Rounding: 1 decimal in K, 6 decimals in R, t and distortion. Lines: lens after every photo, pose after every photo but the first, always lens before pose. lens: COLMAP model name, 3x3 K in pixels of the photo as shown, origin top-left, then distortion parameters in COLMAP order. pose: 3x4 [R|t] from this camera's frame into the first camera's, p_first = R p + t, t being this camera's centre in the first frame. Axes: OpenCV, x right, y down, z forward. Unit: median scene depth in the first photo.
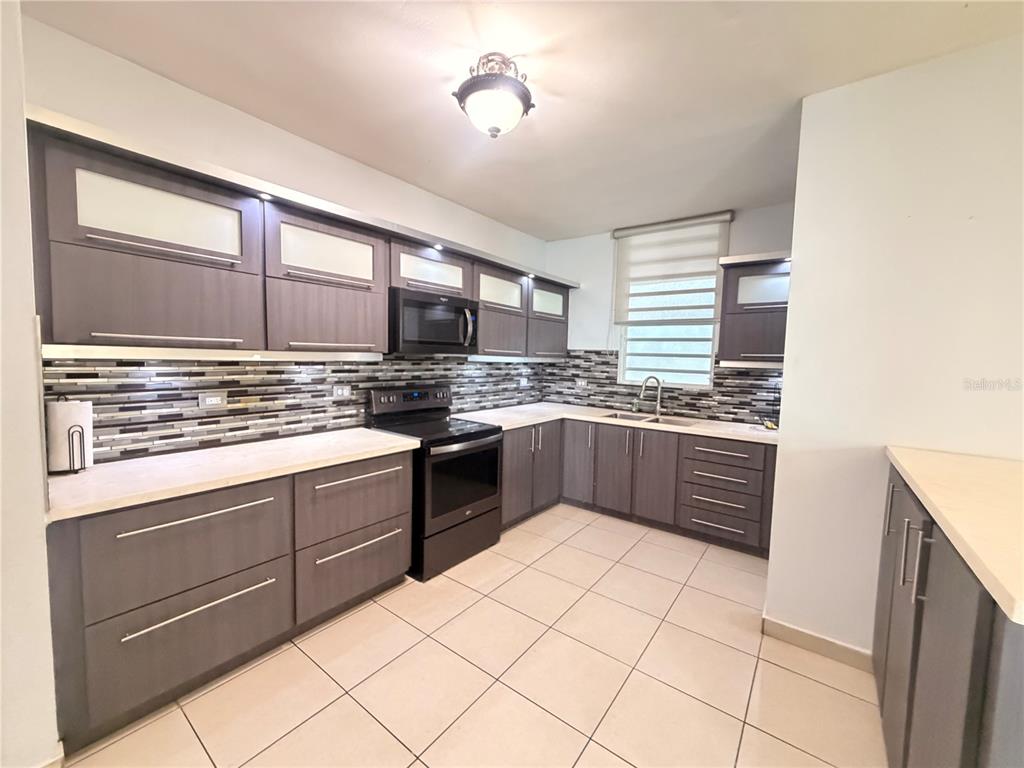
lens RADIAL K [[409.1, 0, 510.5], [0, 409.1, 384.1], [0, 0, 1]] dist [0.003321, -0.000203]
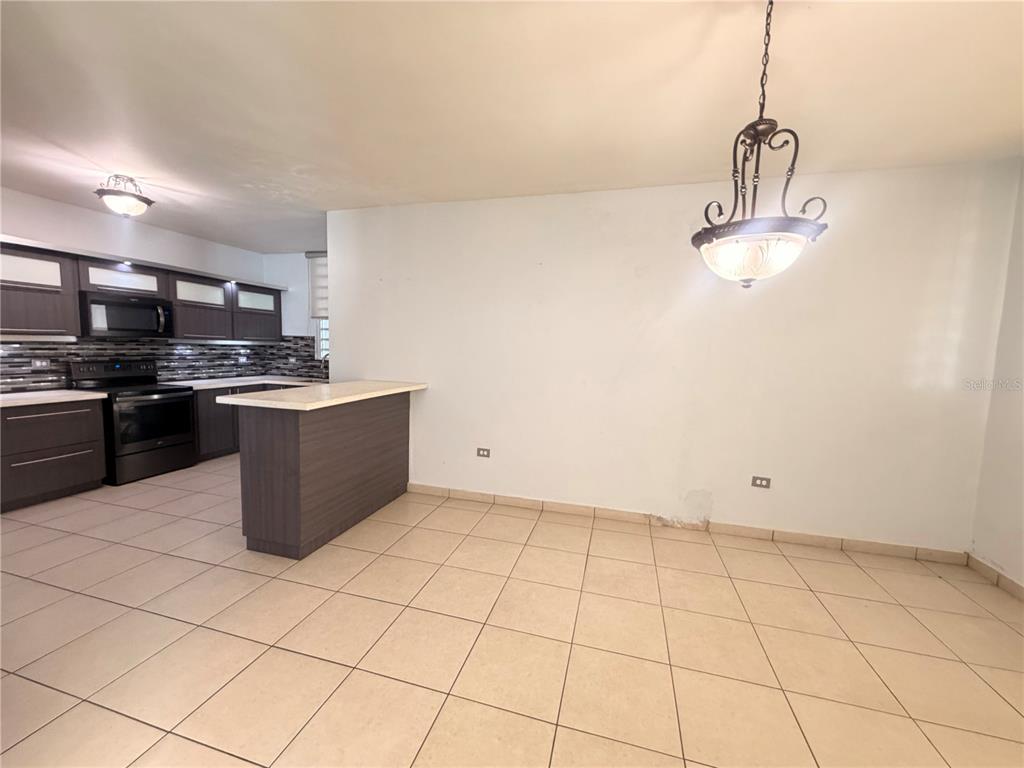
lens RADIAL K [[409.1, 0, 511.3], [0, 409.1, 383.3], [0, 0, 1]] dist [0.003321, -0.000203]
pose [[0.933821, -0.032662, 0.356246, 0.469534], [0.022463, 0.999212, 0.032729, 0.060551], [-0.357034, -0.022561, 0.933819, -0.710632]]
